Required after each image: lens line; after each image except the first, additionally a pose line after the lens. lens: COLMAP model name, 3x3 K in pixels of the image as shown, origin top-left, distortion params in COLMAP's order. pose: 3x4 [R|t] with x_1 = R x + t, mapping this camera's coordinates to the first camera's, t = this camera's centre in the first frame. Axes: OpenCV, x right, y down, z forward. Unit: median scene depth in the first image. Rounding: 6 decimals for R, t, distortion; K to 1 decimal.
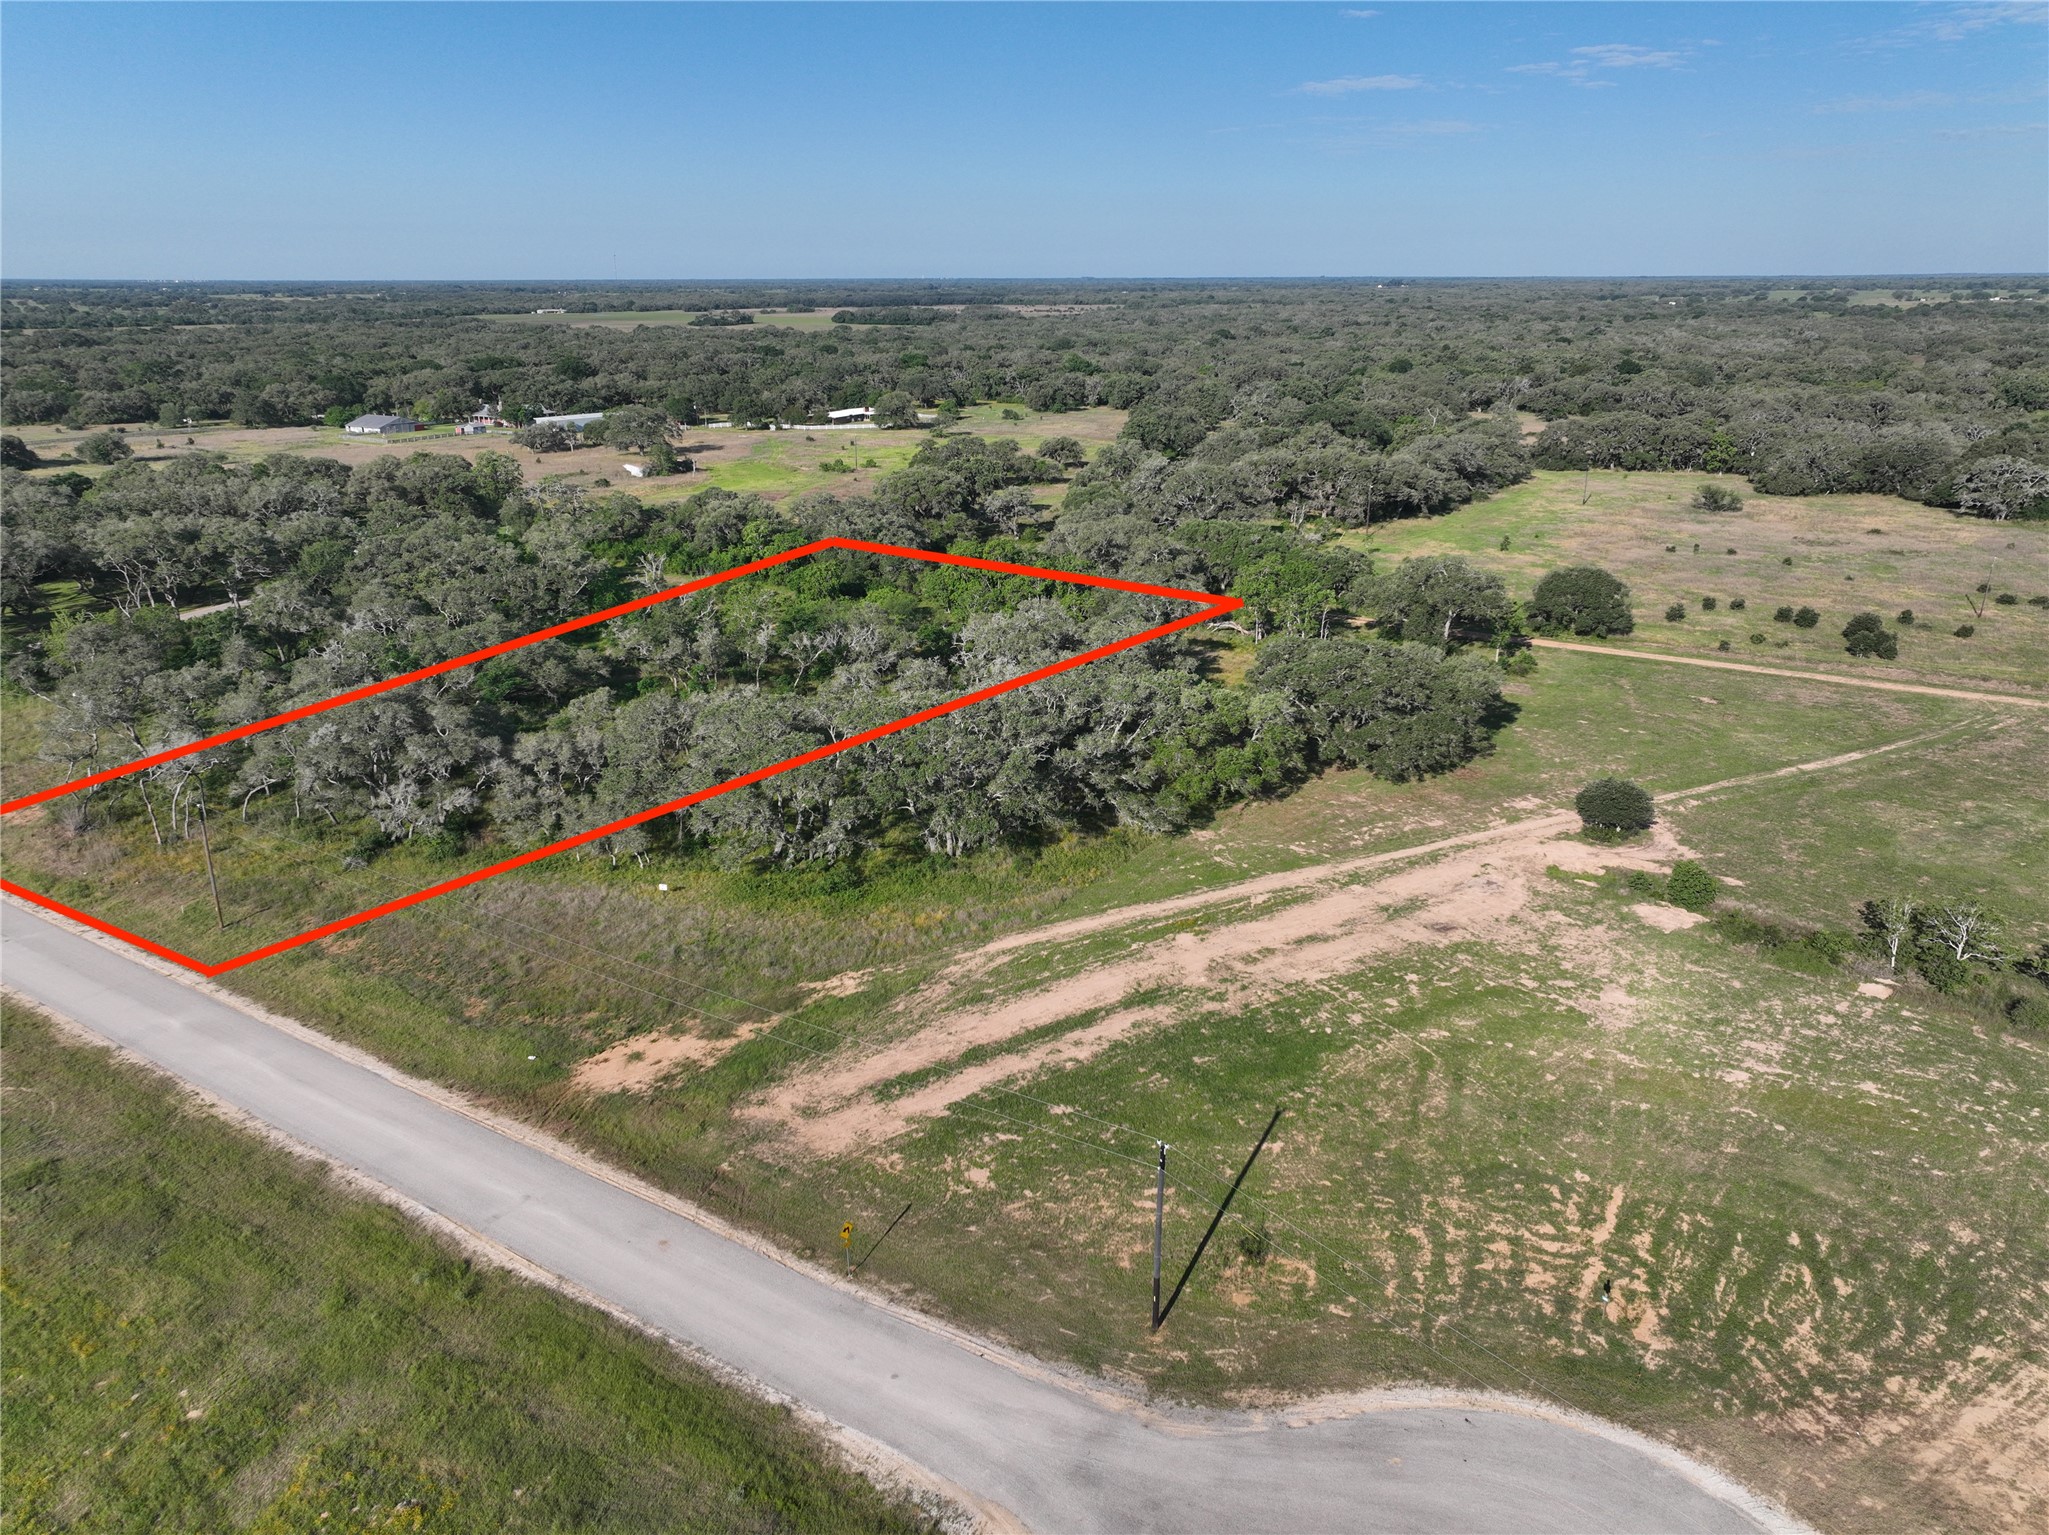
lens RADIAL K [[1445.6, 0, 1024.2], [0, 1445.6, 762.2], [0, 0, 1]] dist [-0.009283, 0.026048]
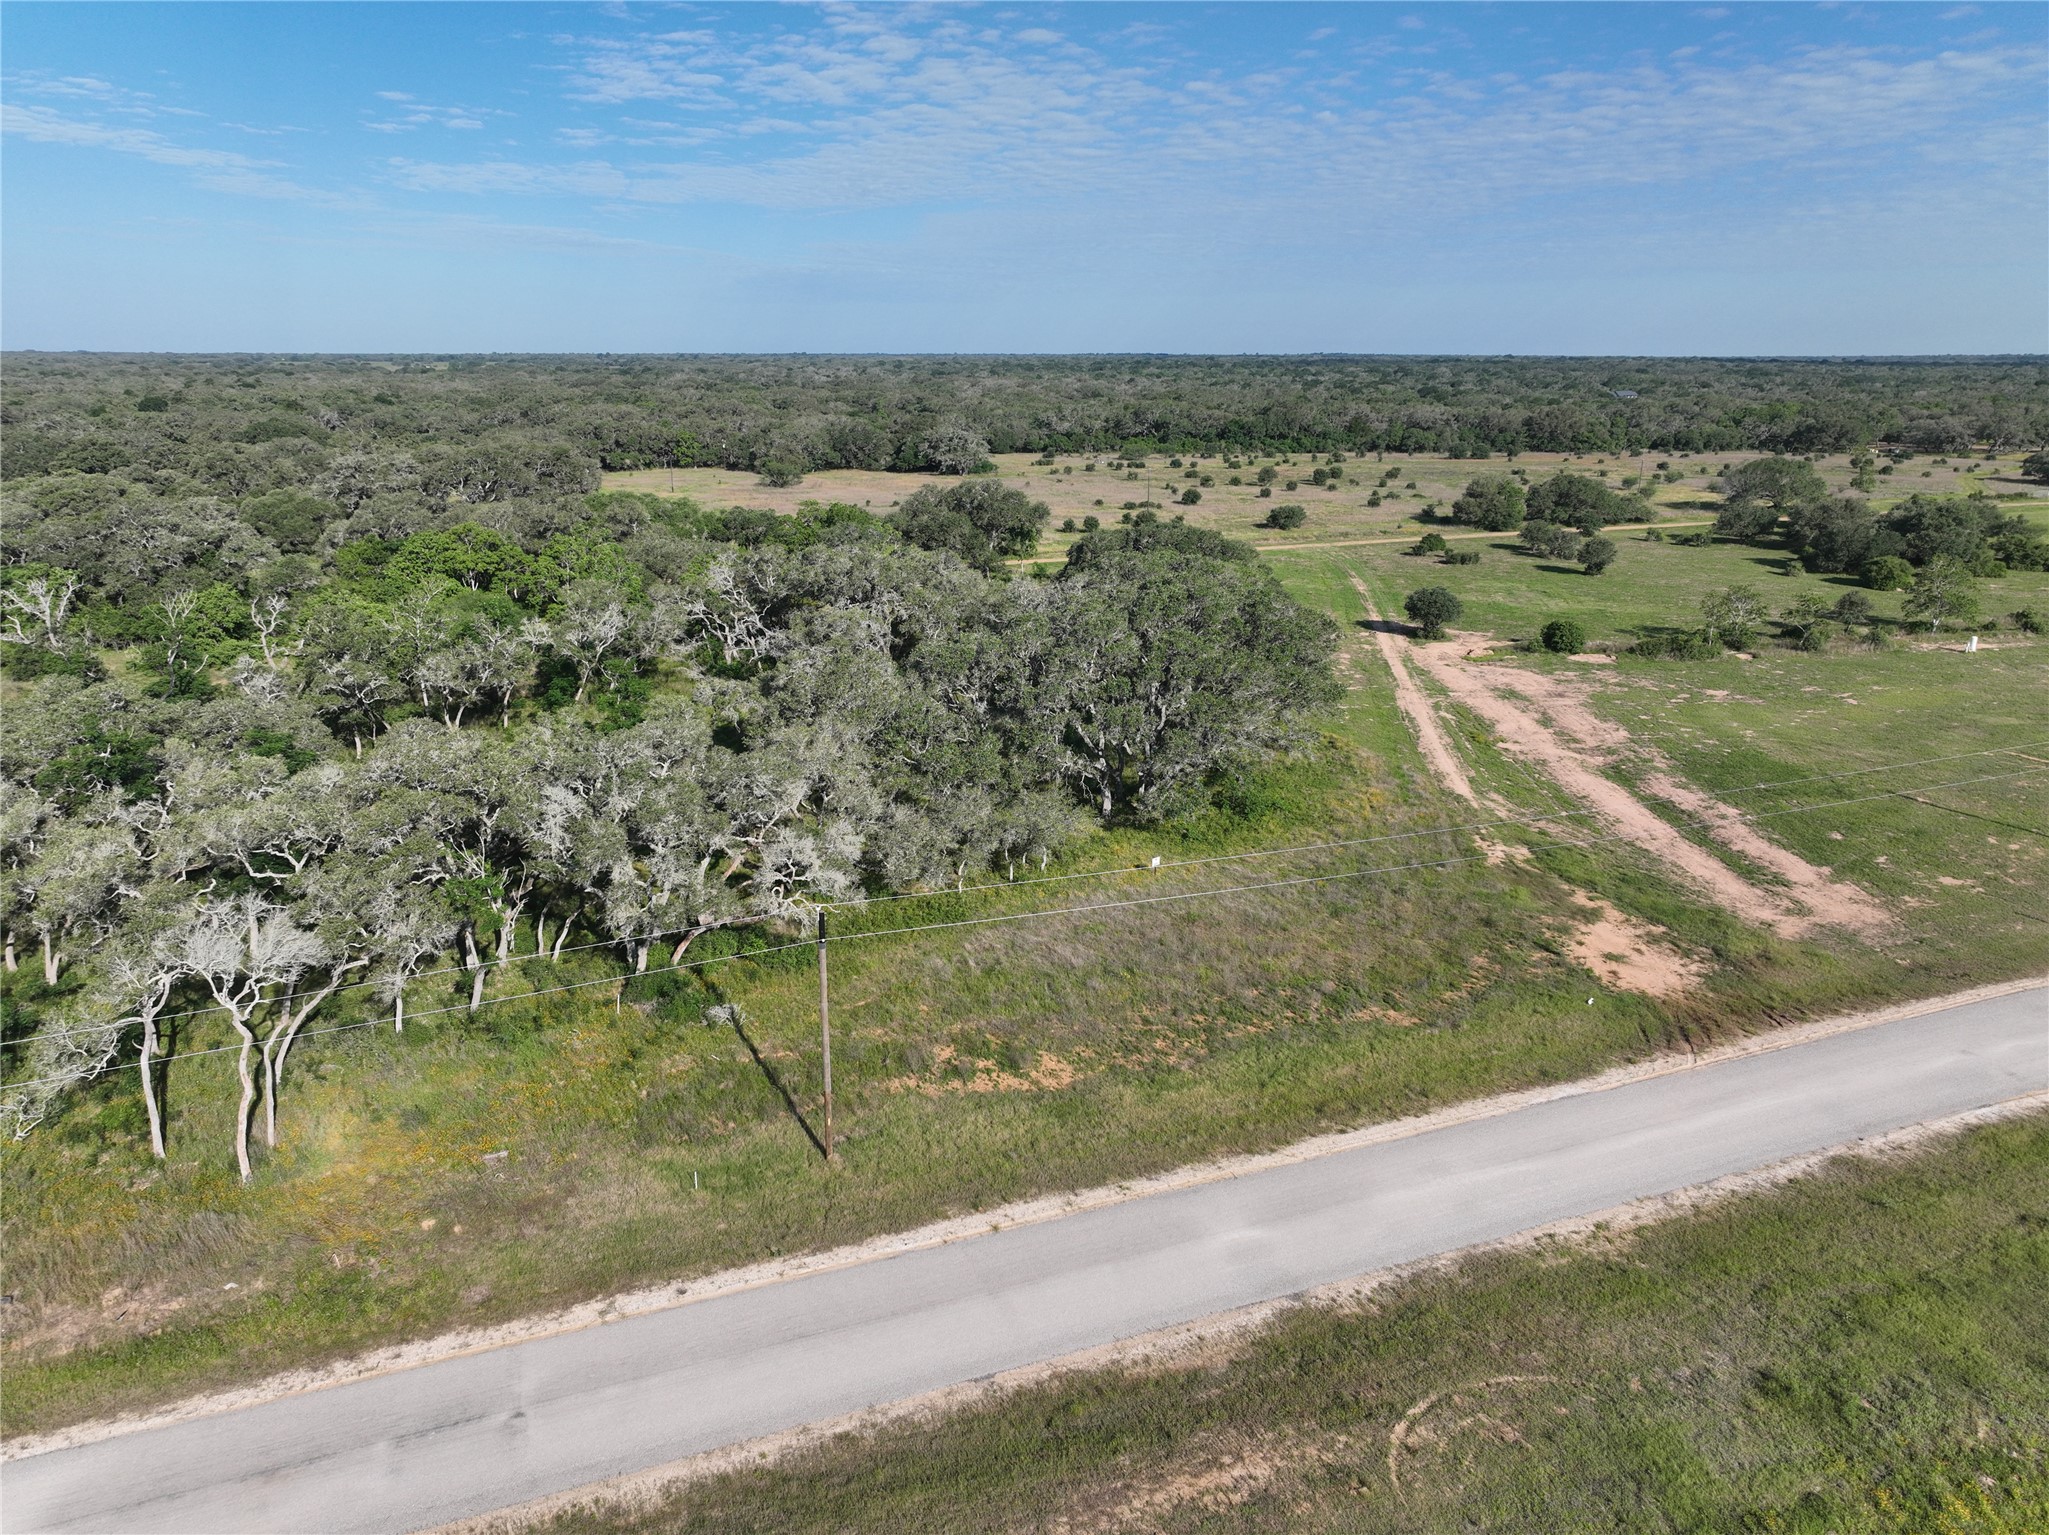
lens RADIAL K [[1445.6, 0, 1024.2], [0, 1445.6, 762.2], [0, 0, 1]] dist [-0.009283, 0.026048]
pose [[0.573142, -0.219750, 0.789442, -1.035892], [0.260776, 0.962201, 0.078514, -0.042416], [-0.776855, 0.160868, 0.608783, 0.747102]]
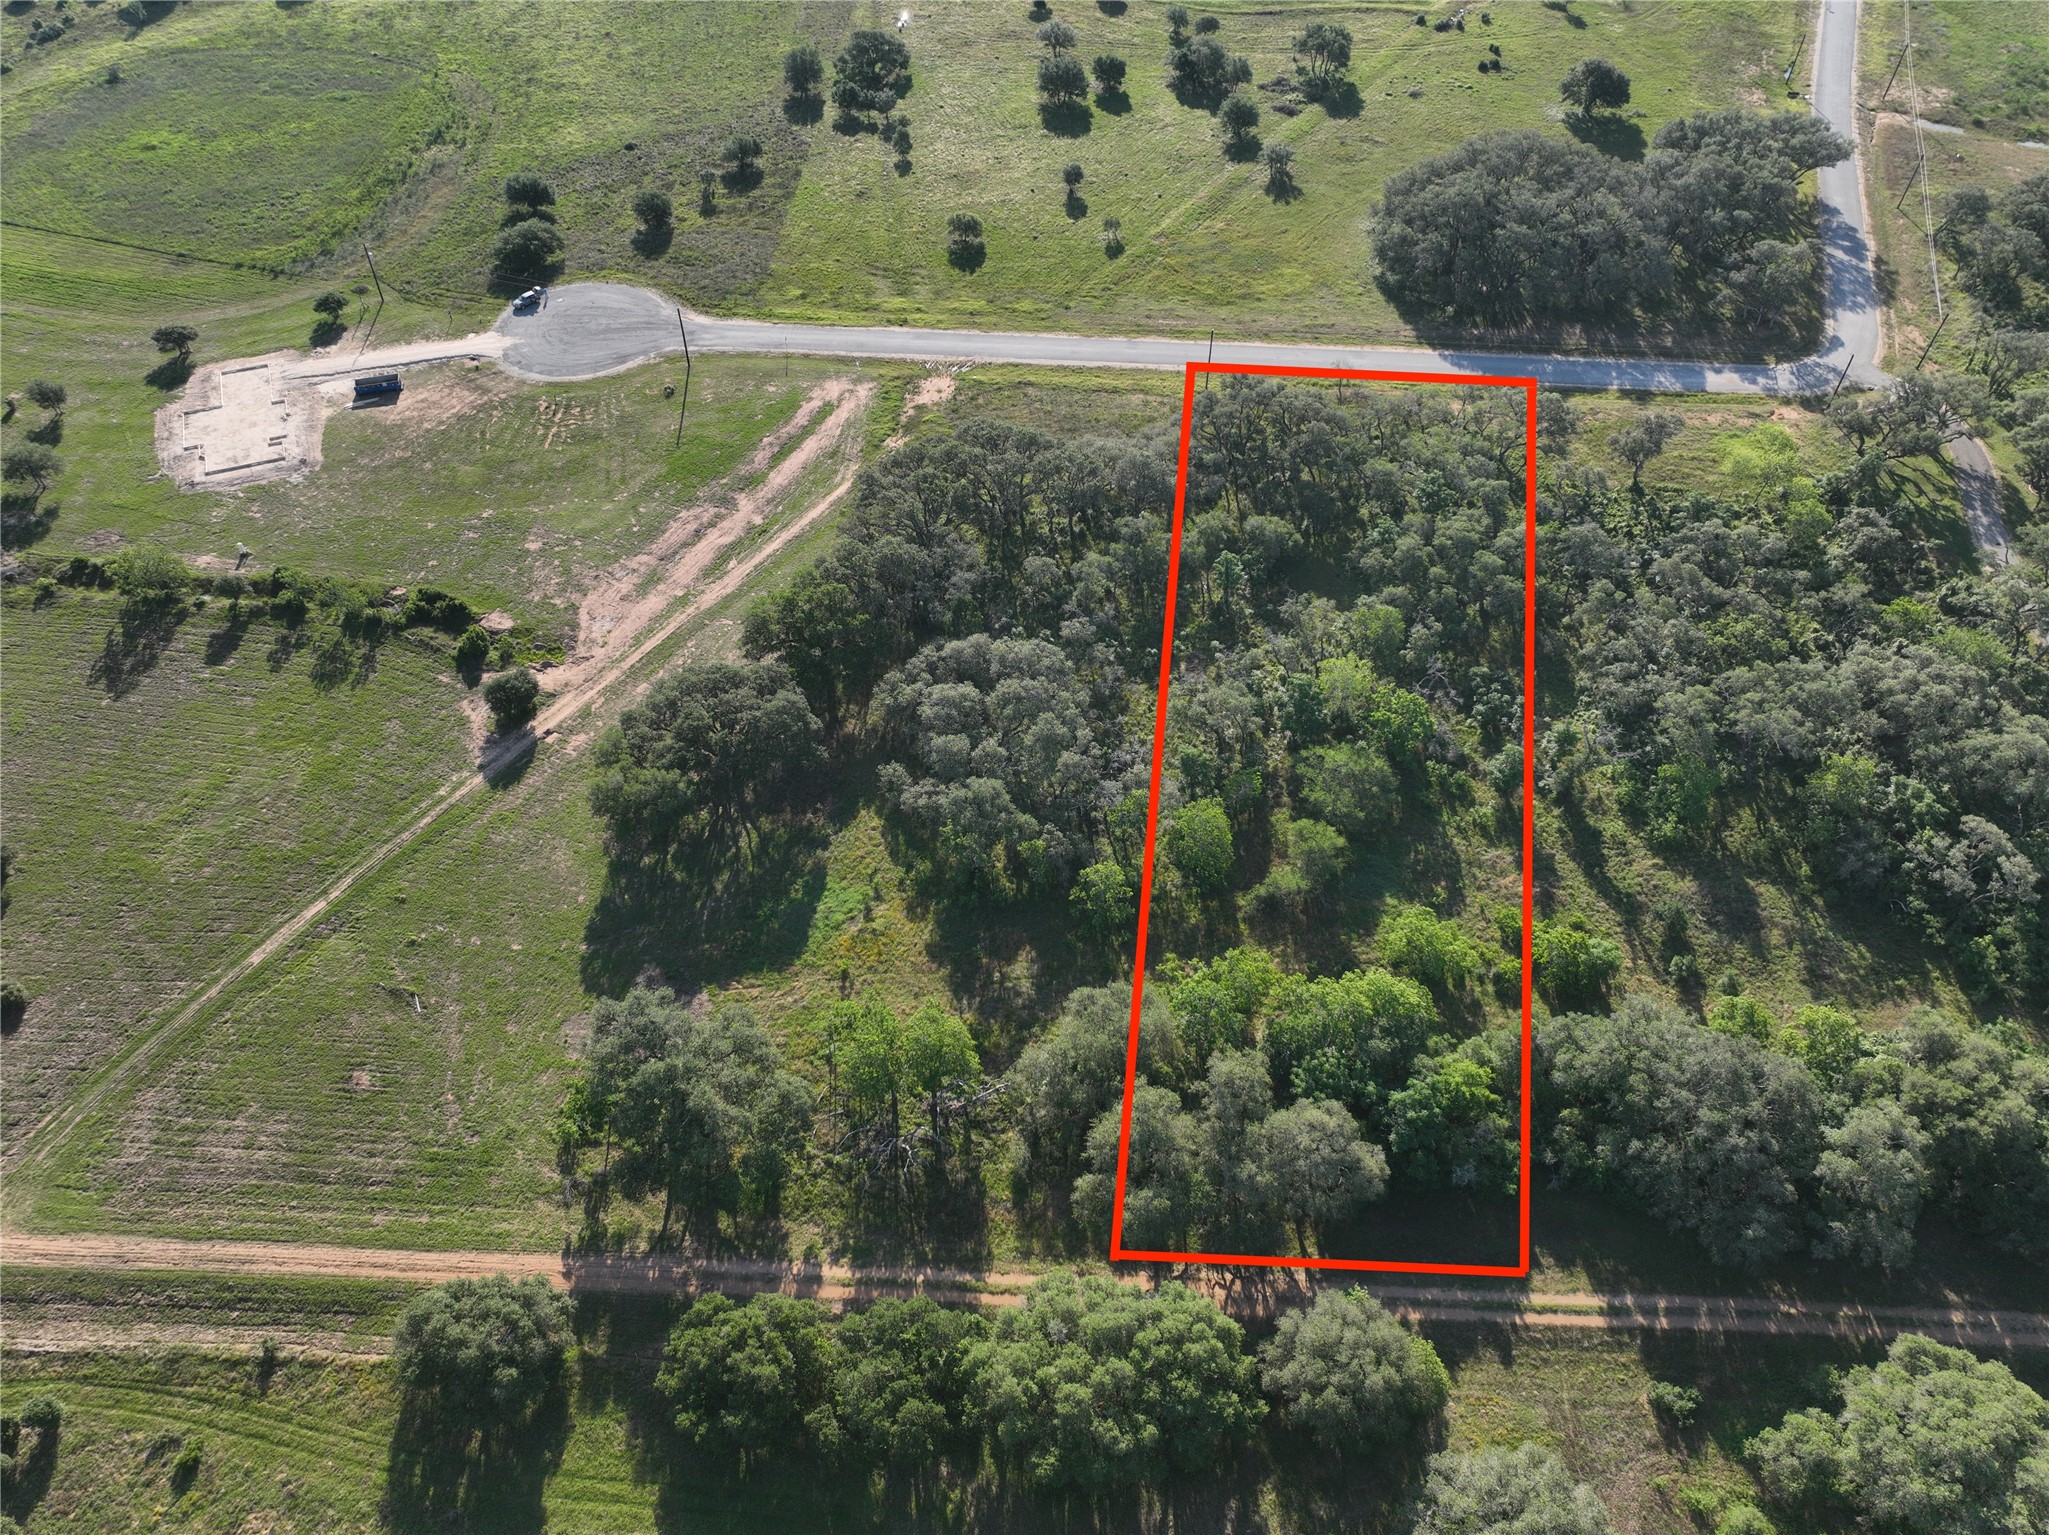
lens RADIAL K [[1445.6, 0, 1024.2], [0, 1445.6, 762.2], [0, 0, 1]] dist [-0.009283, 0.026048]
pose [[-0.868646, 0.360214, -0.340147, 0.642812], [-0.164641, 0.437664, 0.883936, -1.659489], [0.467276, 0.823830, -0.320869, 2.323892]]
